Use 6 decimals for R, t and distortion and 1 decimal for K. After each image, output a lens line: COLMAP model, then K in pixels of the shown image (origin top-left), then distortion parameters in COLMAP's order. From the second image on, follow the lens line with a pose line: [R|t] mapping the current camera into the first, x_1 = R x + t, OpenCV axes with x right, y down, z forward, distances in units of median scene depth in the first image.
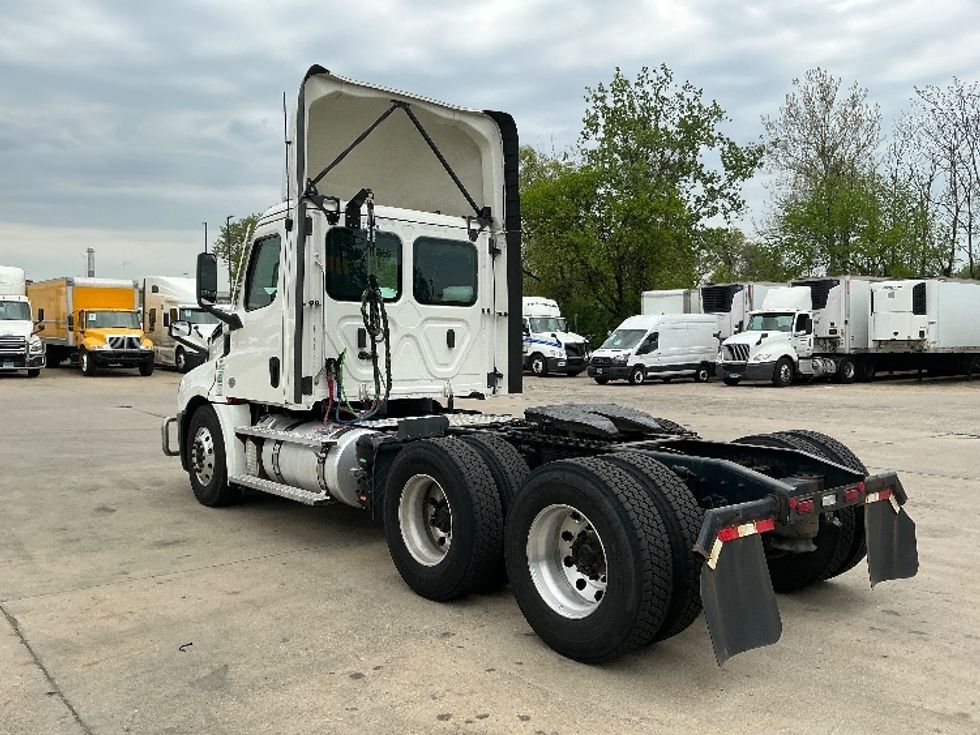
lens RADIAL K [[813.0, 0, 487.7], [0, 813.0, 363.9], [0, 0, 1]] dist [0.089161, -0.167111]
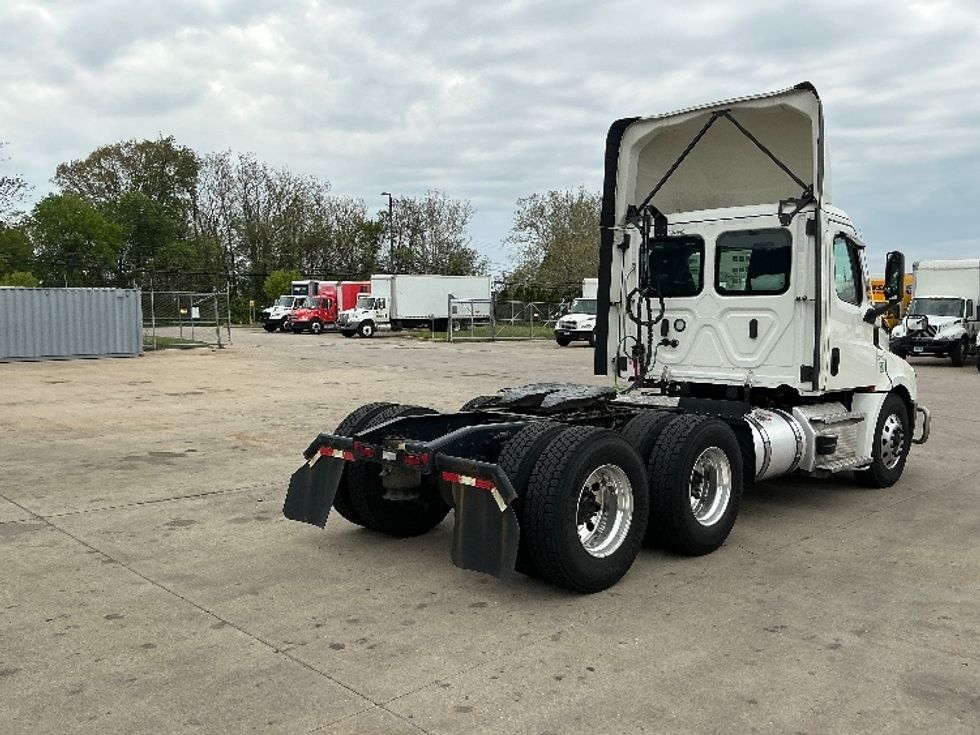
lens RADIAL K [[813.0, 0, 486.3], [0, 813.0, 353.8], [0, 0, 1]] dist [0.089161, -0.167111]
pose [[0.082410, 0.030563, -0.996130, 0.916571], [-0.037202, 0.998927, 0.027571, -0.014853], [0.995904, 0.034786, 0.083458, 0.579018]]
